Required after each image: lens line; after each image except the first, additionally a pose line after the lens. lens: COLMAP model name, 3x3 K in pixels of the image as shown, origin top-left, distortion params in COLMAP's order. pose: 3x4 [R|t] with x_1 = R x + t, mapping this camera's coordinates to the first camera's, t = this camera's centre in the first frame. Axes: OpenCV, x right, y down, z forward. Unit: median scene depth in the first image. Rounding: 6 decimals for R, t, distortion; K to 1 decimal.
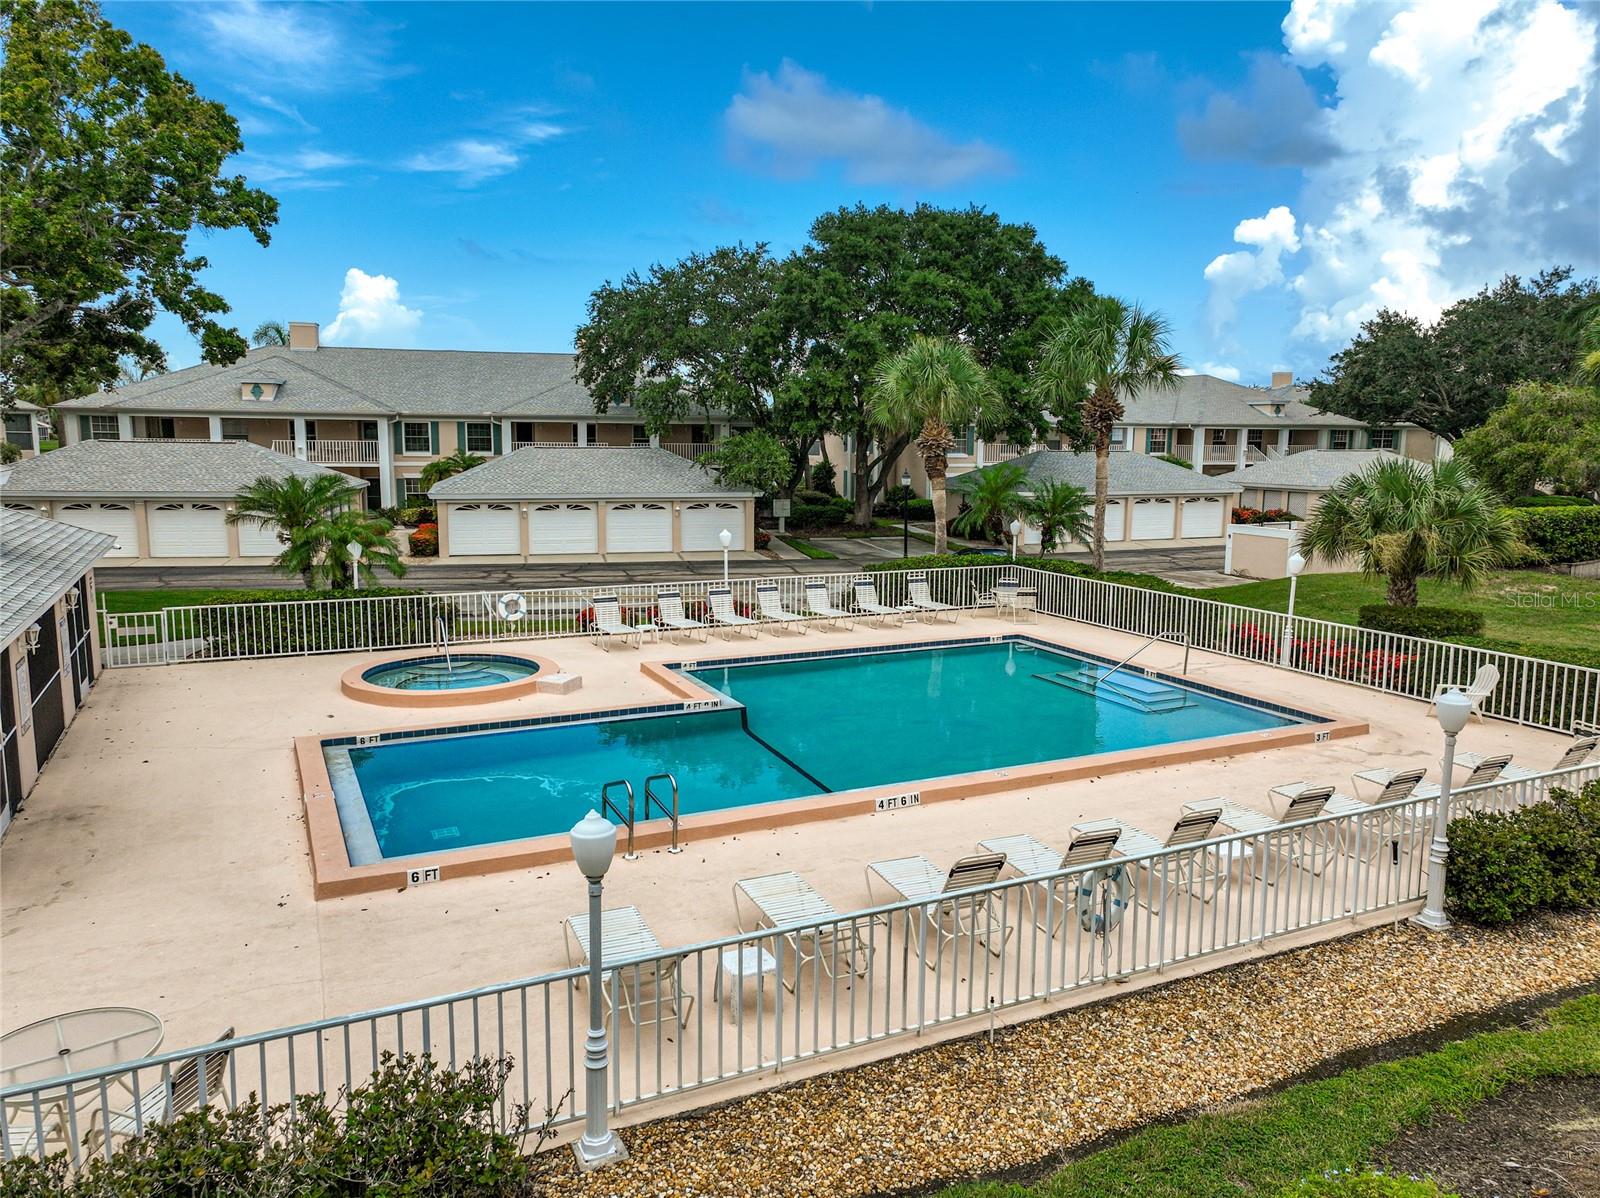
lens RADIAL K [[1132.9, 0, 800.0], [0, 1132.9, 599.0], [0, 0, 1]] dist [-0.000162, 0.044132]
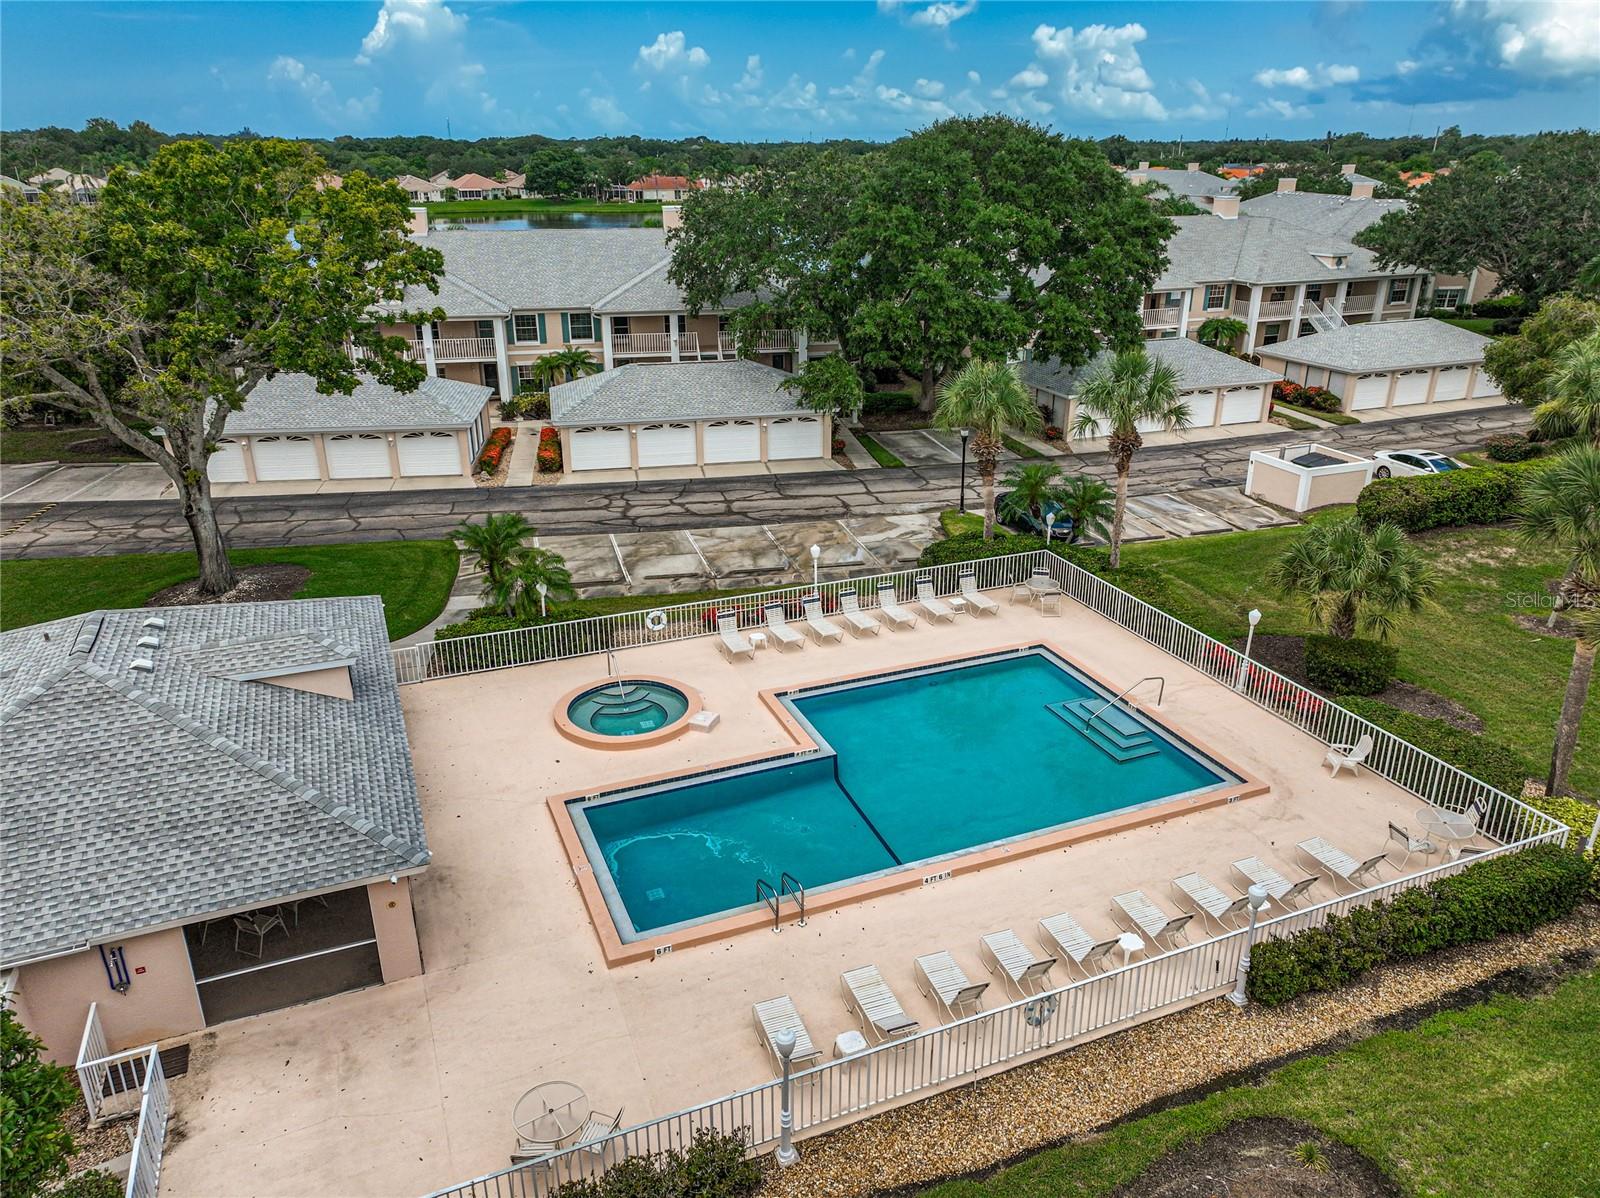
lens RADIAL K [[1121.4, 0, 800.0], [0, 1121.4, 599.0], [0, 0, 1]] dist [0.001647, 0.043326]
pose [[0.998307, 0.010356, -0.057231, -0.014433], [0.003187, 0.972797, 0.231636, -0.401127], [0.058073, -0.231427, 0.971118, -0.323651]]
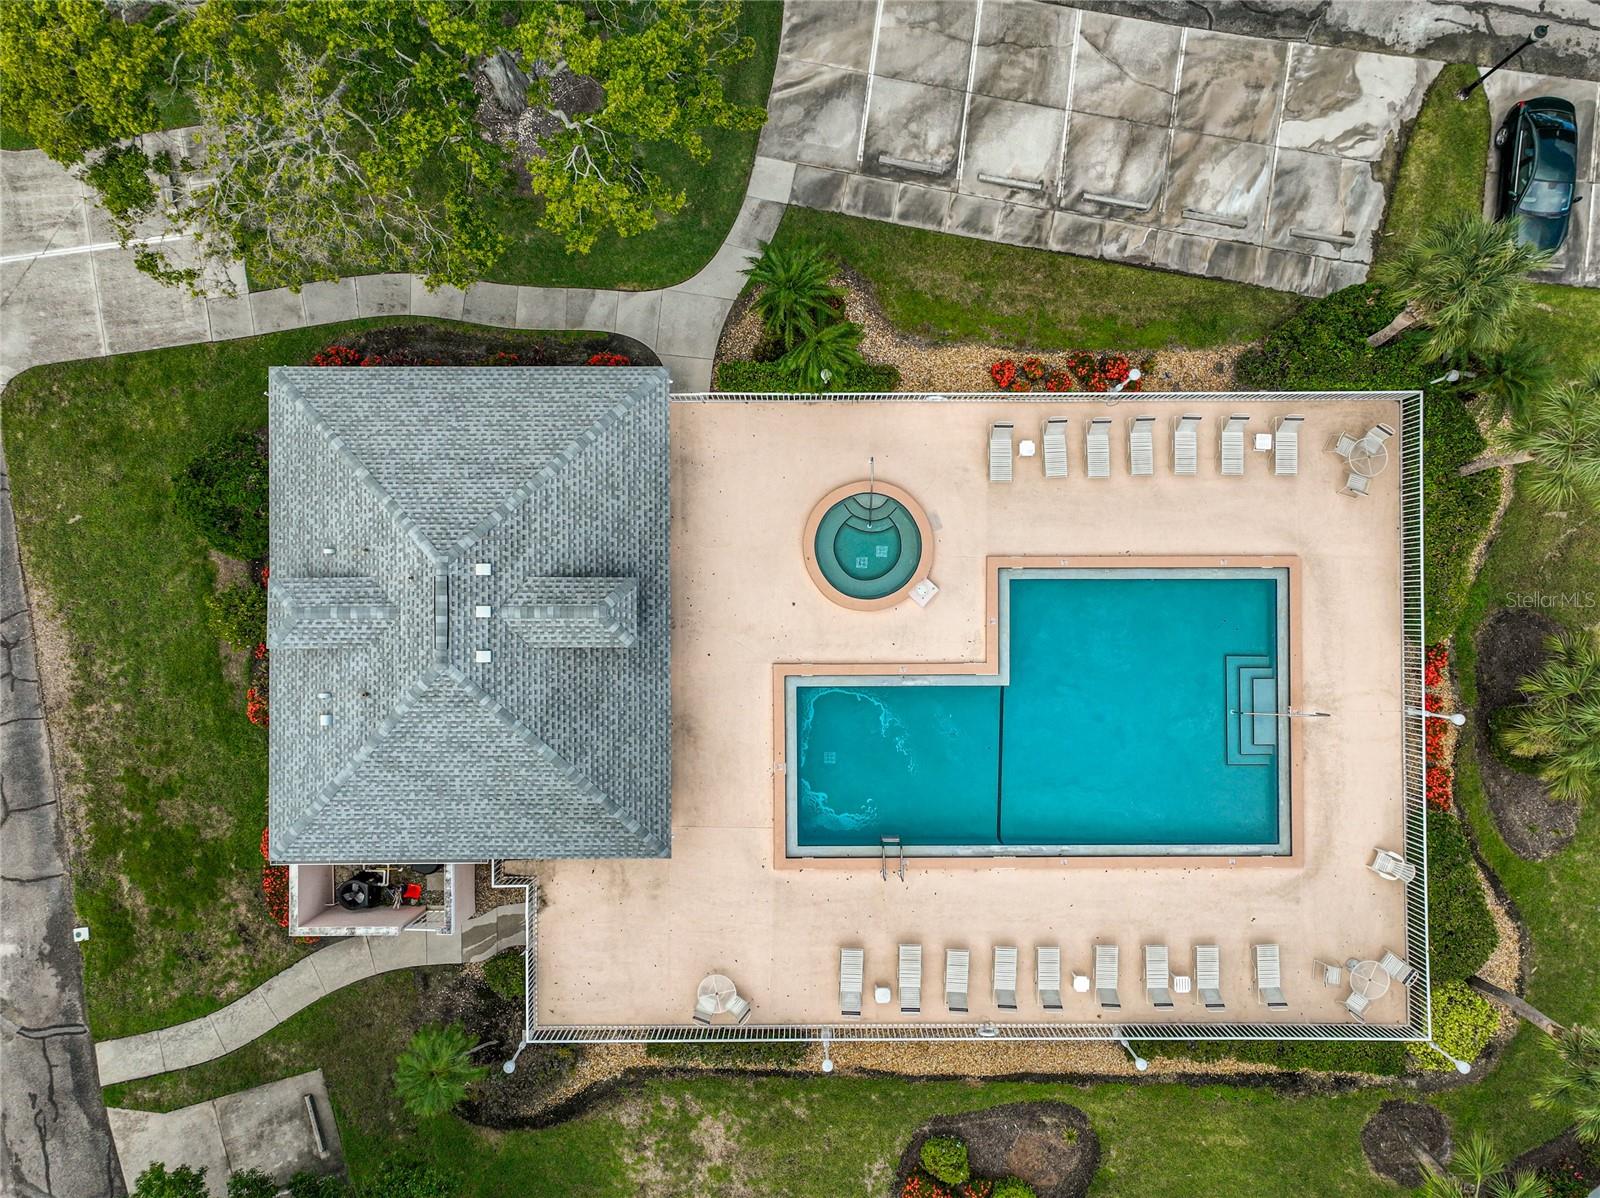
lens RADIAL K [[1121.4, 0, 800.0], [0, 1121.4, 599.0], [0, 0, 1]] dist [0.001647, 0.043326]
pose [[0.902662, 0.429982, -0.017801, -0.341515], [-0.051614, 0.149233, 0.987454, -1.506149], [0.427244, -0.890418, 0.156900, 0.666010]]
